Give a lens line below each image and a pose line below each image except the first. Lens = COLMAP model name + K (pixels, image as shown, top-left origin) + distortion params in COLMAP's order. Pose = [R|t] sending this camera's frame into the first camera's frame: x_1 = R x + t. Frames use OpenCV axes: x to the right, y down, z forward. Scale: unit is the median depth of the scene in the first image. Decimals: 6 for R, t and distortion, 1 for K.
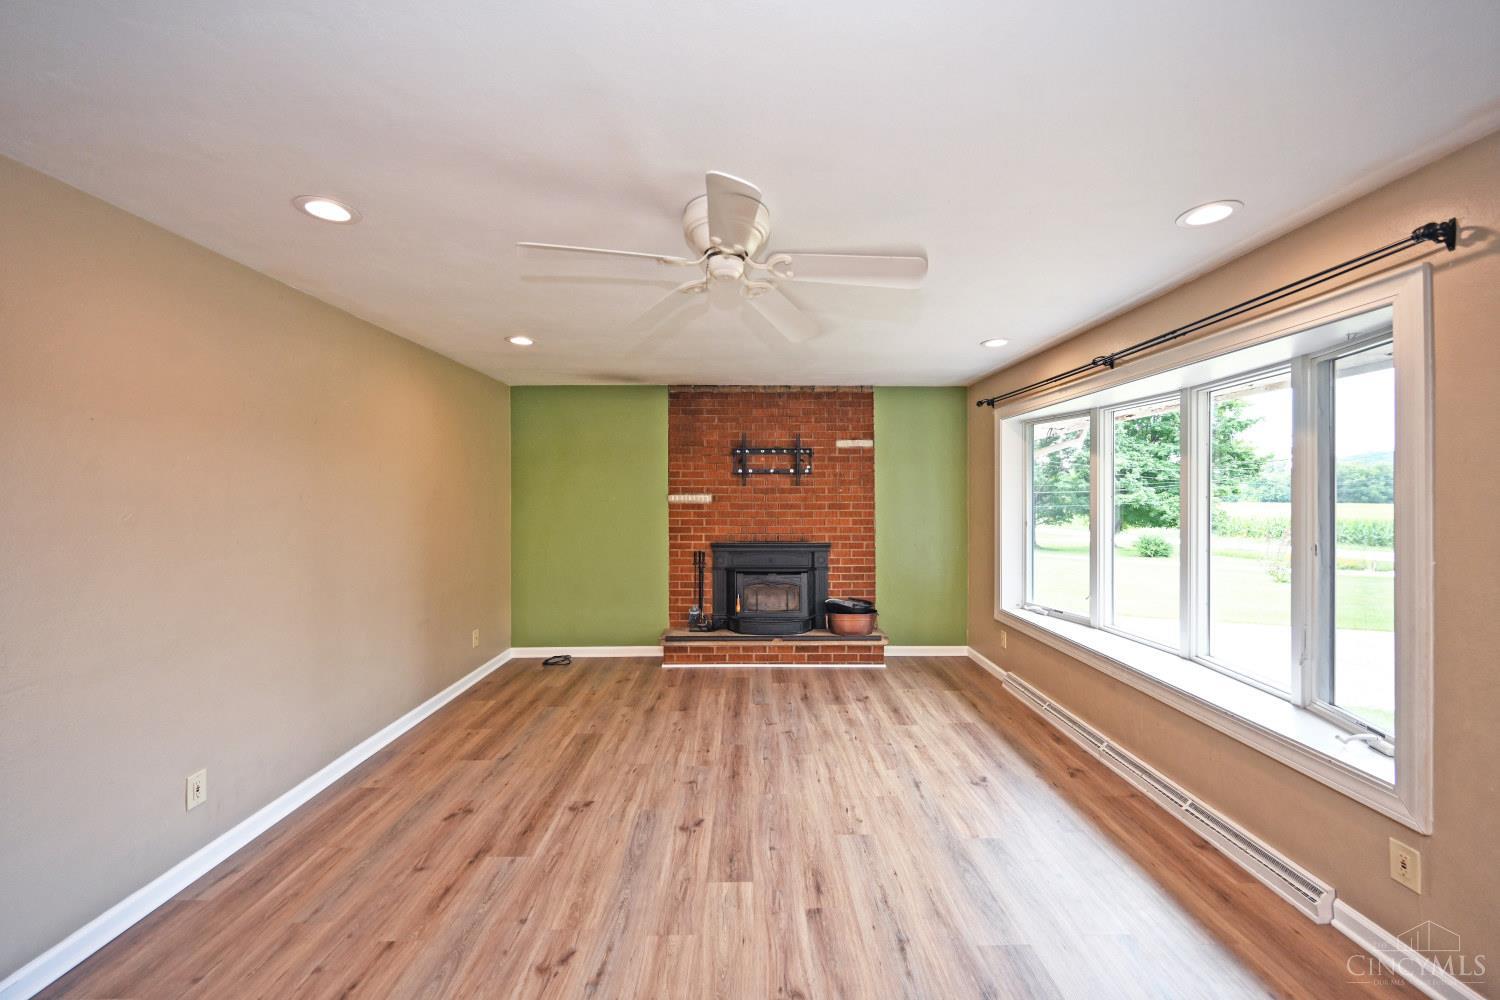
lens RADIAL K [[598.4, 0, 753.9], [0, 598.4, 495.7], [0, 0, 1]] dist [0.000415, -0.000026]
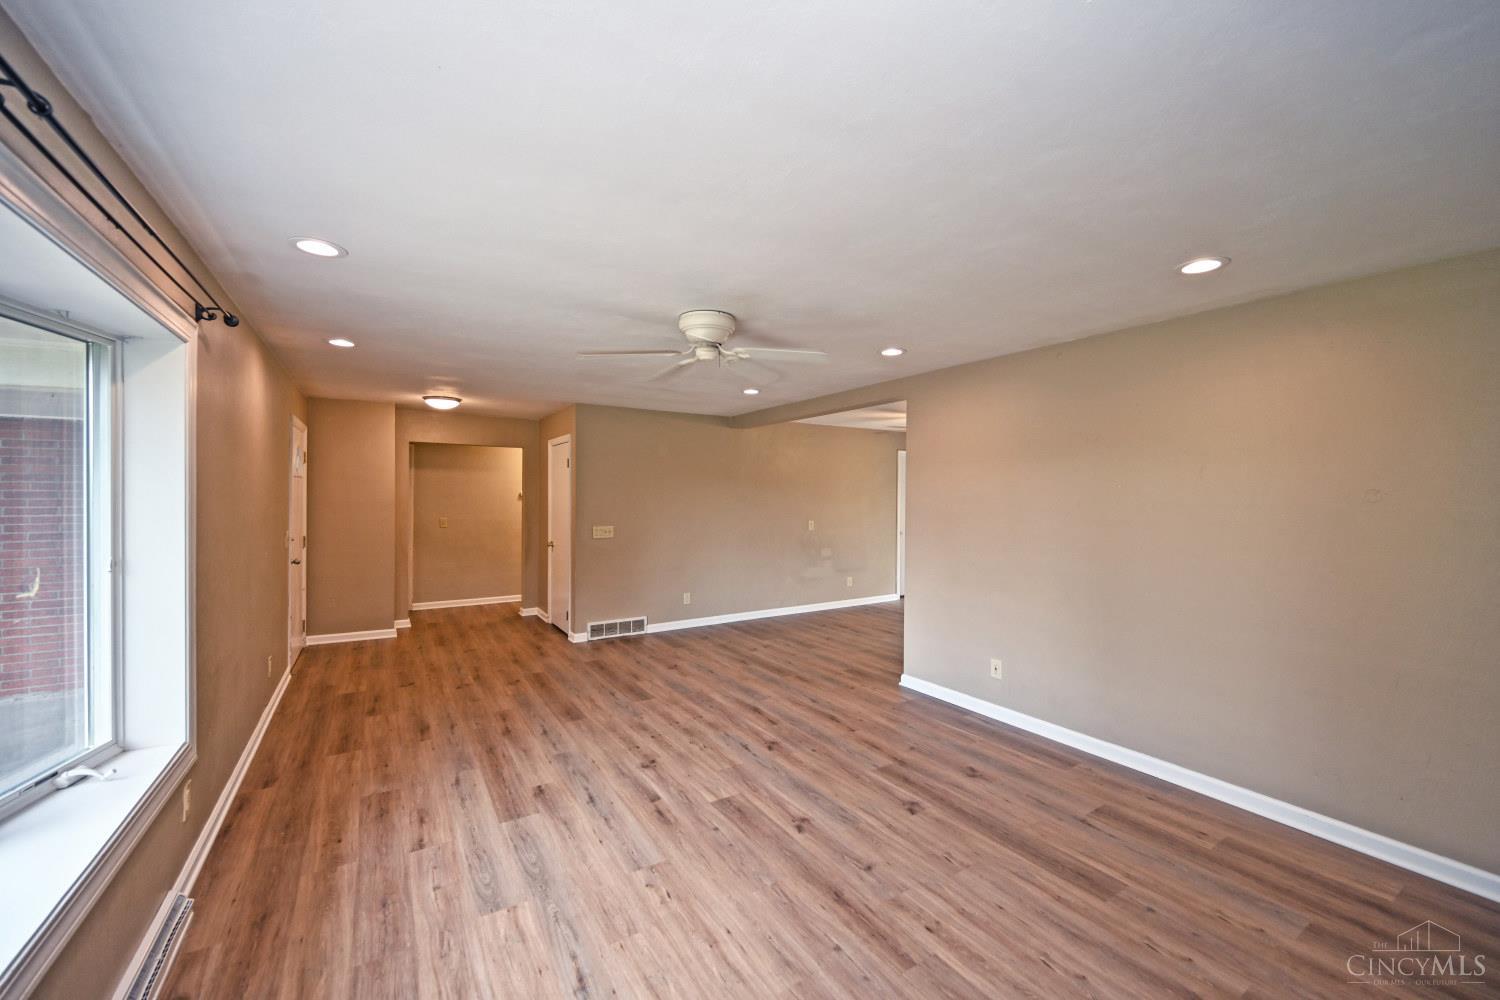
lens RADIAL K [[598.4, 0, 752.3], [0, 598.4, 497.2], [0, 0, 1]] dist [0.000415, -0.000026]
pose [[-0.855845, 0.000615, -0.517233, 0.506211], [-0.003636, 0.999967, 0.007205, -0.016079], [0.517220, 0.008047, -0.855815, 1.856046]]
